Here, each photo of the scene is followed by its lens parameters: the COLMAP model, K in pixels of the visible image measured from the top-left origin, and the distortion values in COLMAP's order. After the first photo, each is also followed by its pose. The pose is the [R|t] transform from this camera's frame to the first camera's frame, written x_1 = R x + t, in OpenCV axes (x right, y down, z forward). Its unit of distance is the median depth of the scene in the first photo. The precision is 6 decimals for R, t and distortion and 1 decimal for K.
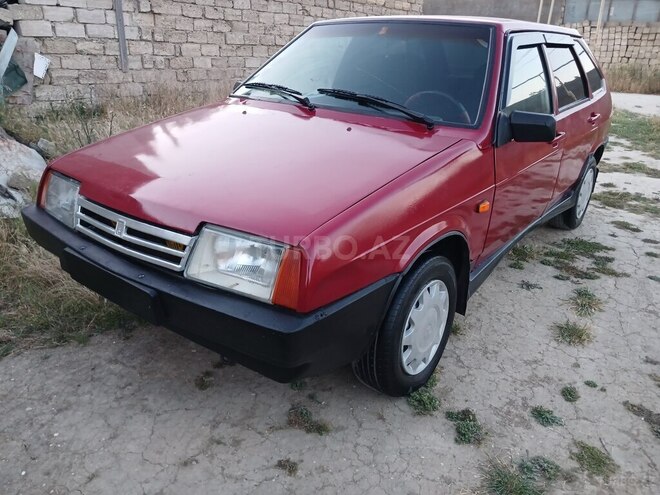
lens RADIAL K [[518.7, 0, 321.8], [0, 518.7, 246.2], [0, 0, 1]] dist [0.002596, -0.001505]
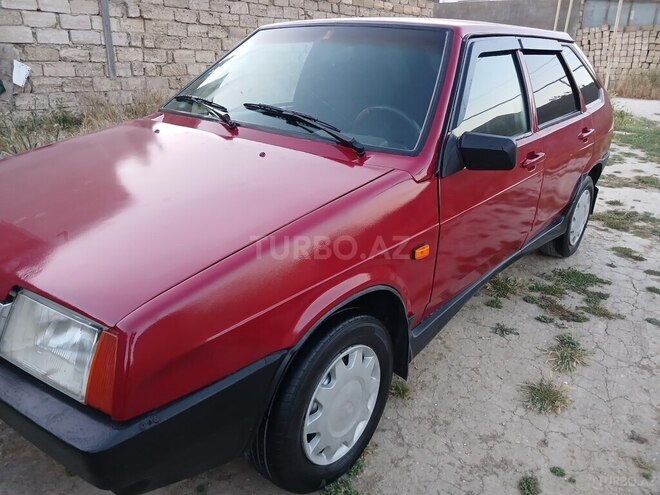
lens RADIAL K [[518.0, 0, 330.0], [0, 518.0, 247.5], [0, 0, 1]] dist [0.002737, -0.000856]
pose [[0.999681, 0.006671, -0.024352, 0.149528], [-0.006836, 0.999954, -0.006692, -0.061176], [0.024306, 0.006857, 0.999681, 0.151465]]
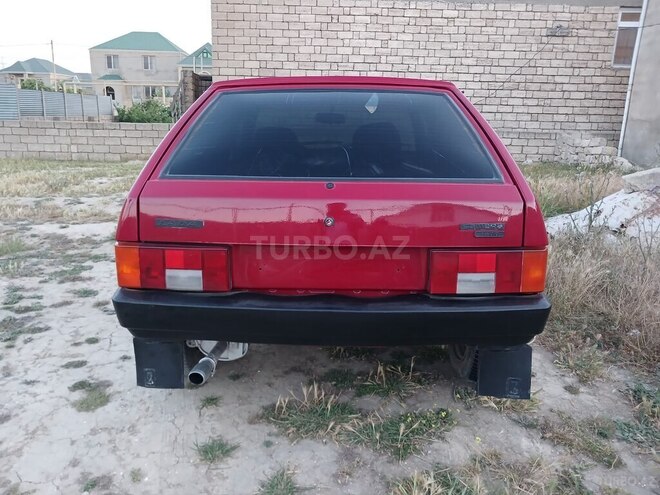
lens RADIAL K [[518.5, 0, 316.4], [0, 518.5, 256.4], [0, 0, 1]] dist [0.003290, -0.003096]
pose [[-0.808018, 0.112403, -0.578336, 1.087439], [-0.249755, 0.823713, 0.509037, -0.822845], [0.533600, 0.555753, -0.637502, 2.211358]]
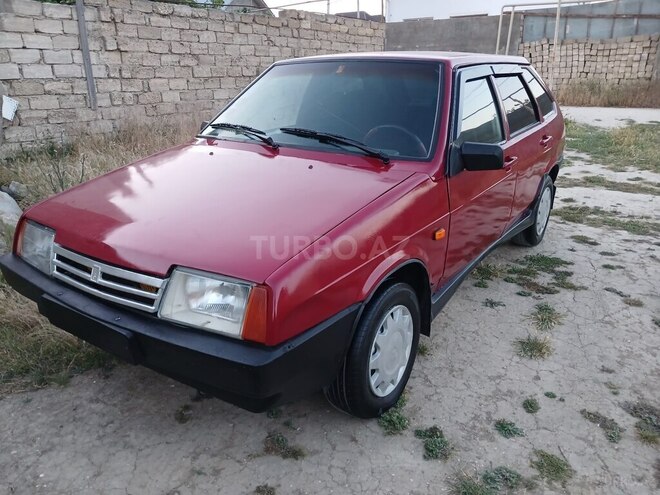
lens RADIAL K [[518.5, 0, 316.4], [0, 518.5, 256.4], [0, 0, 1]] dist [0.003290, -0.003096]
pose [[0.998185, -0.051310, 0.031527, 0.017793], [0.052059, 0.998370, -0.023413, -0.014612], [-0.030274, 0.025012, 0.999229, -0.043287]]
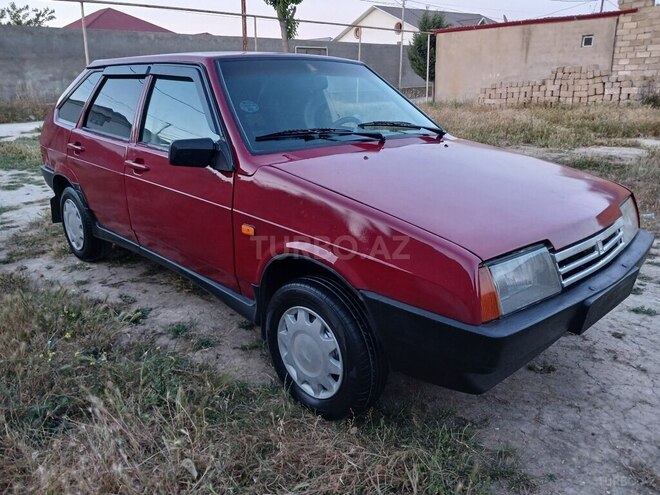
lens RADIAL K [[520.6, 0, 328.0], [0, 520.6, 237.5], [0, 0, 1]] dist [-0.006390, 0.009245]
pose [[0.137977, -0.311286, 0.940246, -1.019388], [0.371420, 0.896309, 0.242235, -0.363147], [-0.918156, 0.315803, 0.239288, 0.848434]]
